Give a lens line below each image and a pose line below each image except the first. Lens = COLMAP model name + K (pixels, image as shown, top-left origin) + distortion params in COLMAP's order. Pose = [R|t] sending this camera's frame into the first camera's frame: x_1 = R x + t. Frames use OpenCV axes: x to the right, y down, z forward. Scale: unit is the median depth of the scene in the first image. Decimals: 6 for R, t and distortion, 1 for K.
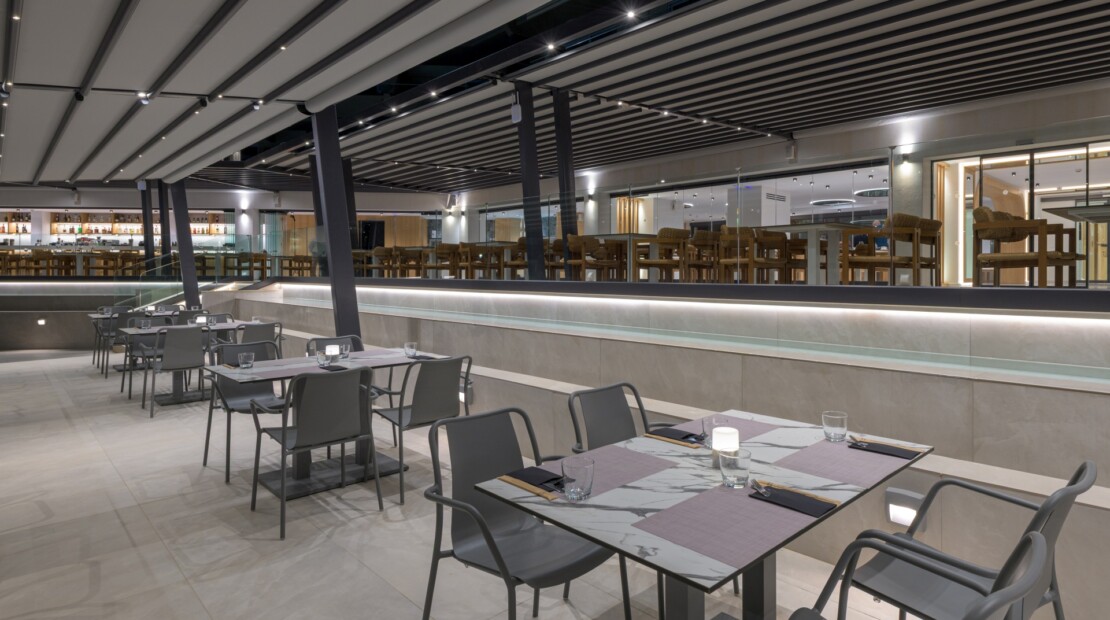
lens RADIAL K [[634.3, 0, 555.2], [0, 634.3, 265.1], [0, 0, 1]] dist [0.025774, -0.000096]
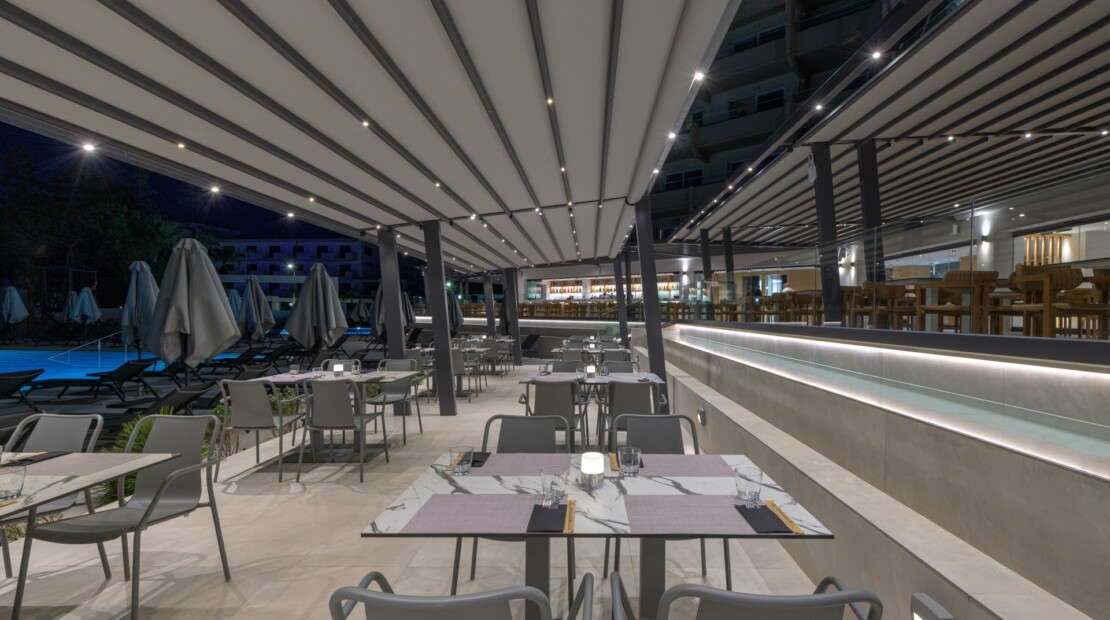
lens RADIAL K [[490.8, 0, 555.0], [0, 490.8, 310.0], [0, 0, 1]] dist [0.001929, 0.000141]
pose [[0.704216, 0.001227, -0.709985, 0.127409], [-0.002827, 0.999995, -0.001076, -0.000169], [0.709981, 0.002765, 0.704216, 0.049540]]
